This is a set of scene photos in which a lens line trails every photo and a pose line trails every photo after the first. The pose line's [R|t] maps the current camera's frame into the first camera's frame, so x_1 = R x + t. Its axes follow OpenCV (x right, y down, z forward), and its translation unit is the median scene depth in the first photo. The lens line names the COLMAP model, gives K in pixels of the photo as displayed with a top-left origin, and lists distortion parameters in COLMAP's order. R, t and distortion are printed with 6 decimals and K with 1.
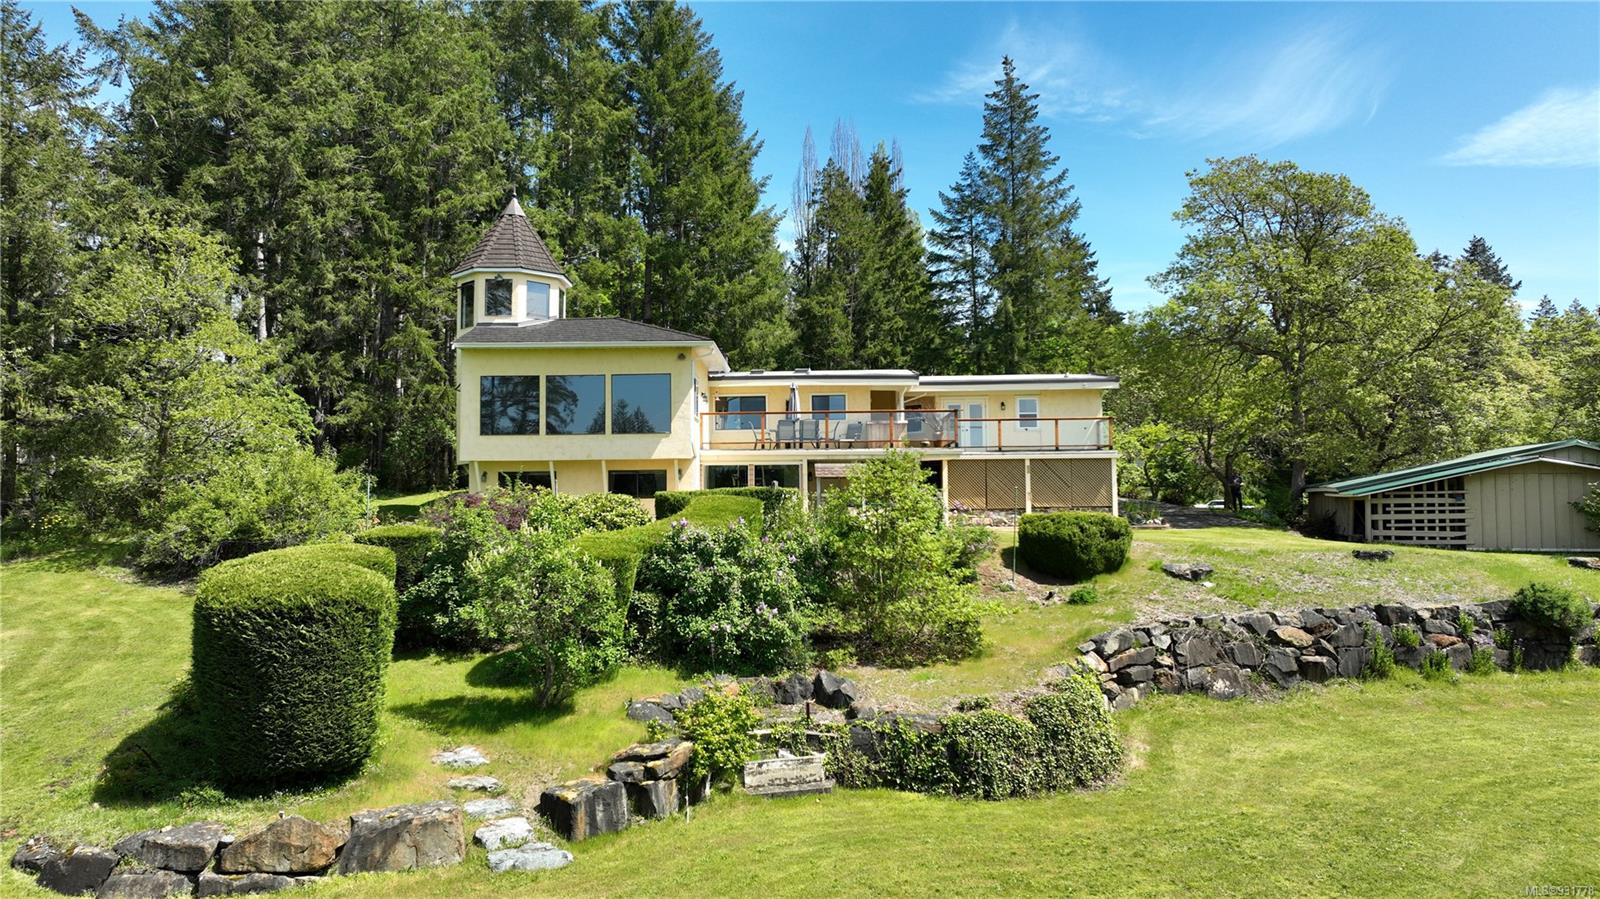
lens RADIAL K [[1152.2, 0, 800.0], [0, 1152.2, 449.5], [0, 0, 1]] dist [-0.001222, -0.001175]
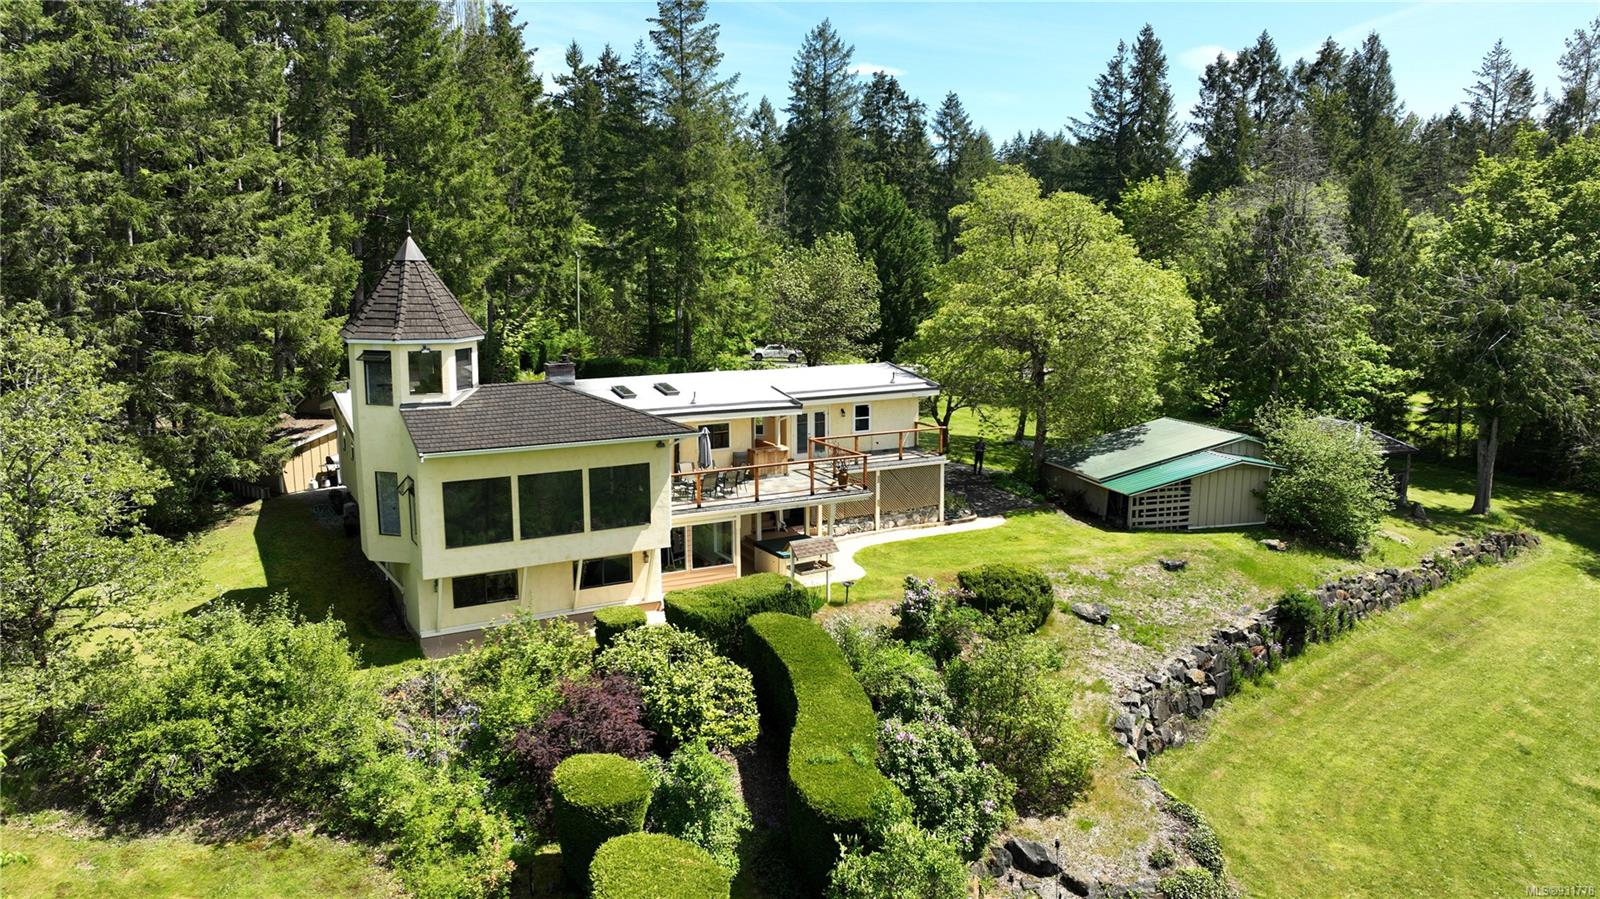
lens RADIAL K [[1127.5, 0, 800.0], [0, 1127.5, 449.5], [0, 0, 1]] dist [0.003318, -0.000232]
pose [[0.877318, -0.074276, 0.474126, -0.448316], [-0.030554, 0.977301, 0.209641, -0.278210], [-0.478936, -0.198408, 0.855134, 0.136042]]
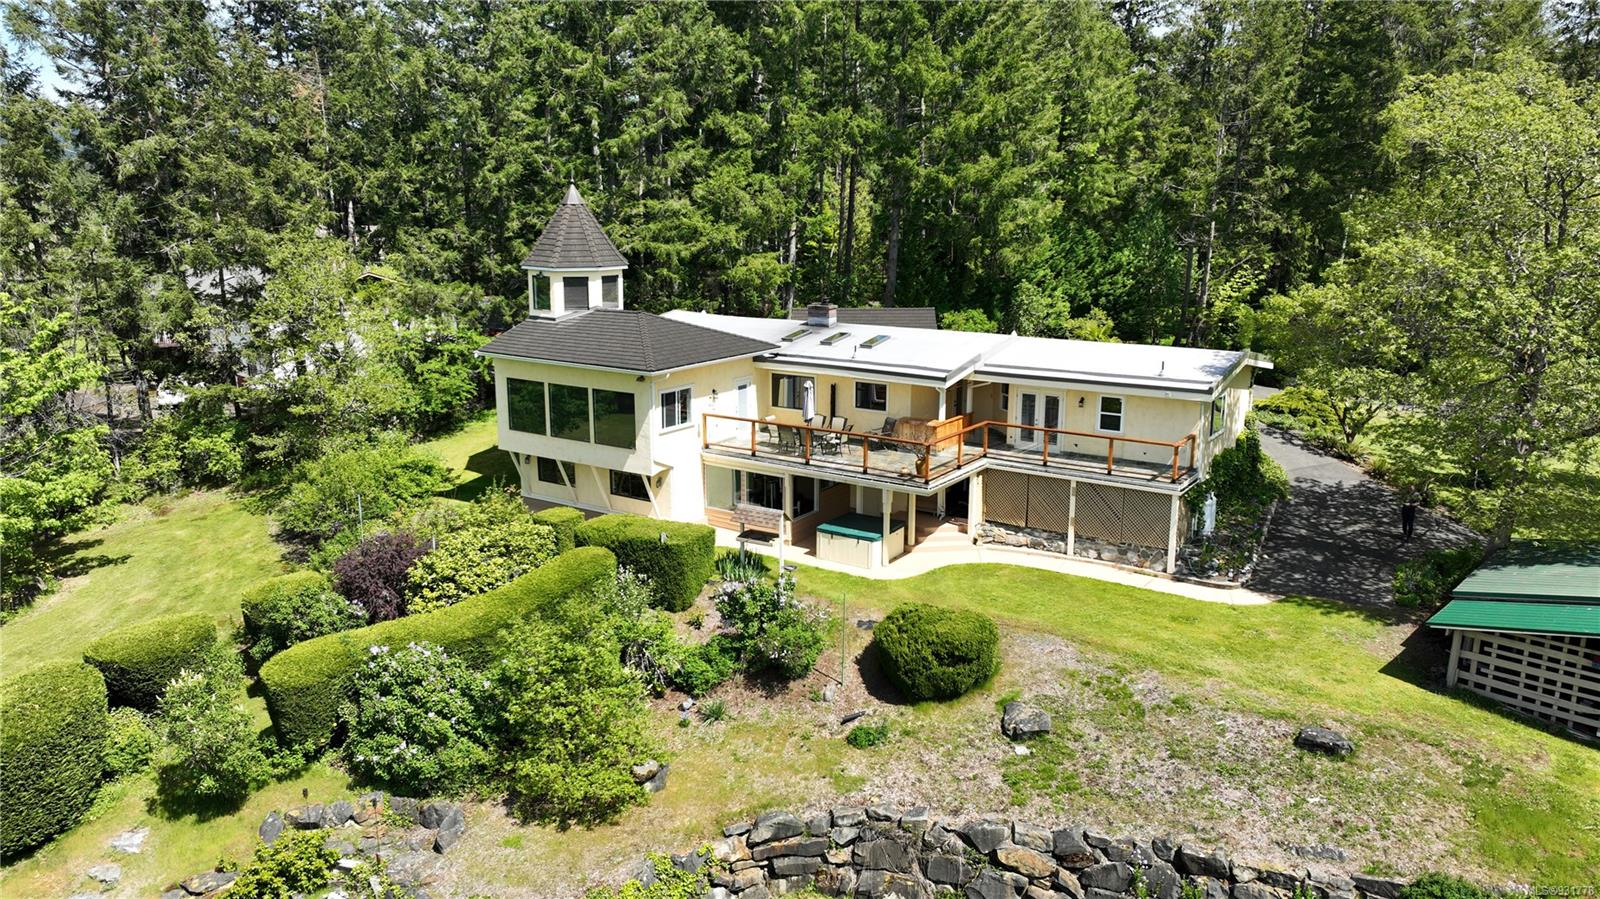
lens RADIAL K [[1142.0, 0, 800.0], [0, 1142.0, 449.5], [0, 0, 1]] dist [0.029121, 0.000901]
pose [[0.840309, 0.132350, -0.525703, 0.559024], [0.014277, 0.964001, 0.265516, -0.288754], [0.541919, -0.230621, 0.808169, 0.236969]]
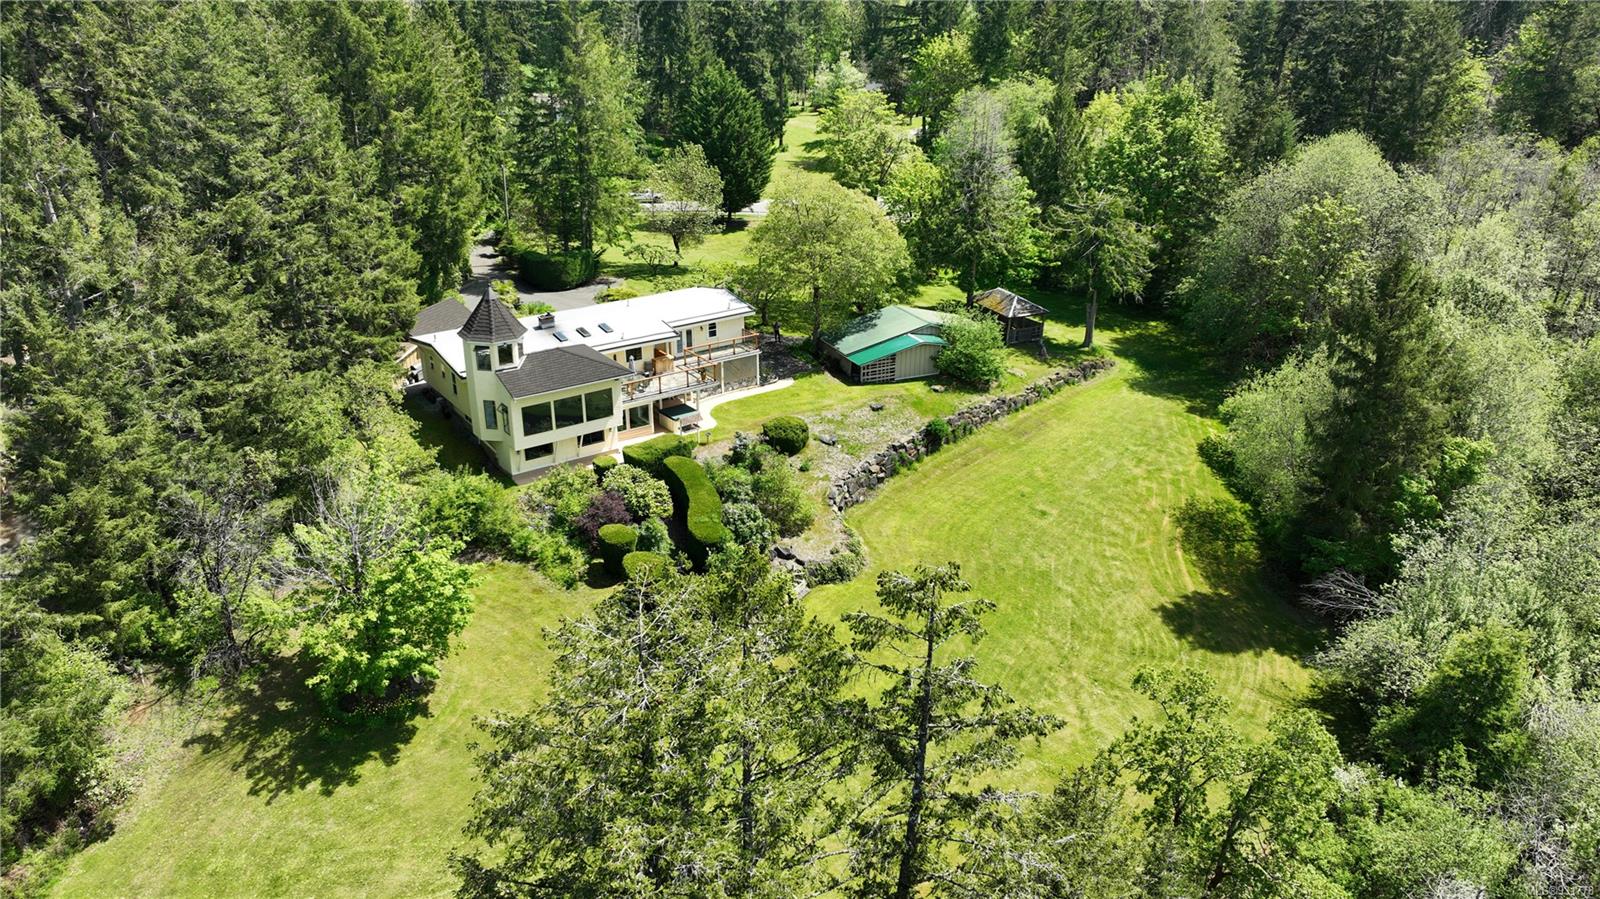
lens RADIAL K [[1127.5, 0, 800.0], [0, 1127.5, 449.5], [0, 0, 1]] dist [0.003318, -0.000232]
pose [[0.809429, -0.222860, 0.543284, -0.949880], [-0.035791, 0.904740, 0.424457, -0.825238], [-0.586126, -0.363013, 0.724347, -0.677764]]
